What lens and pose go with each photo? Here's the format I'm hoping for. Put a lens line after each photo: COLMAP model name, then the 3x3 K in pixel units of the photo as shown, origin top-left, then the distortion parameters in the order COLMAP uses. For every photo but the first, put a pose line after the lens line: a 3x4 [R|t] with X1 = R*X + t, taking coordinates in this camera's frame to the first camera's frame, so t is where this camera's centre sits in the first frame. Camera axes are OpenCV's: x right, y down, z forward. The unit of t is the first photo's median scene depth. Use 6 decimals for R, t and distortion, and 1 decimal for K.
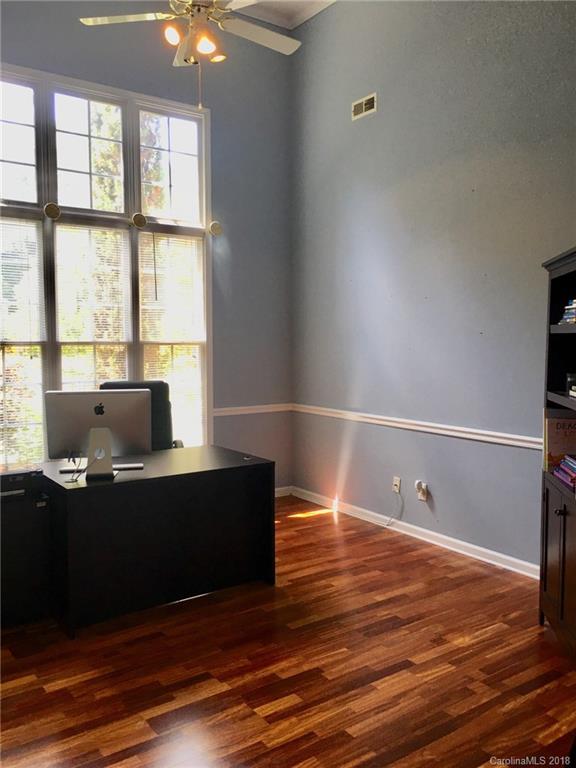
lens RADIAL K [[652.7, 0, 283.0], [0, 652.7, 383.5], [0, 0, 1]] dist [0.059355, -0.051810]
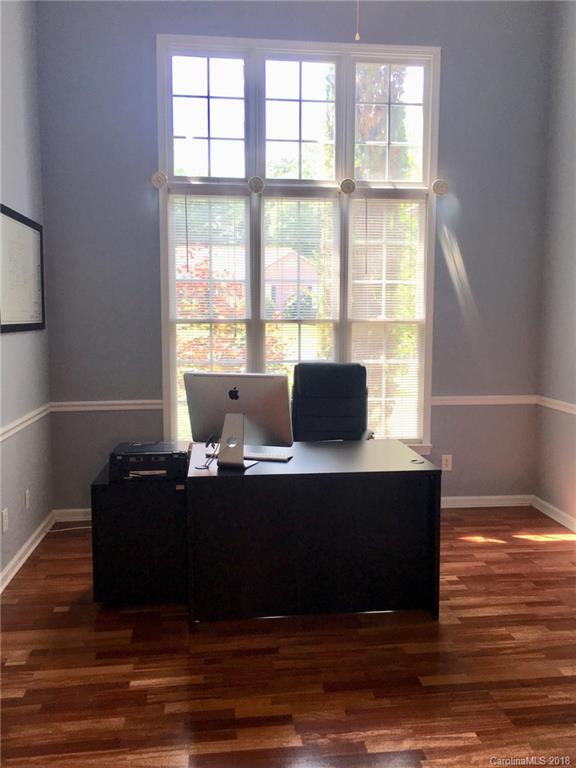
lens RADIAL K [[652.7, 0, 289.9], [0, 652.7, 380.0], [0, 0, 1]] dist [0.059355, -0.051810]
pose [[0.882378, 0.047975, -0.468089, 0.160762], [-0.033906, 0.998685, 0.038442, -0.012924], [0.469318, -0.018050, 0.882845, 0.163864]]
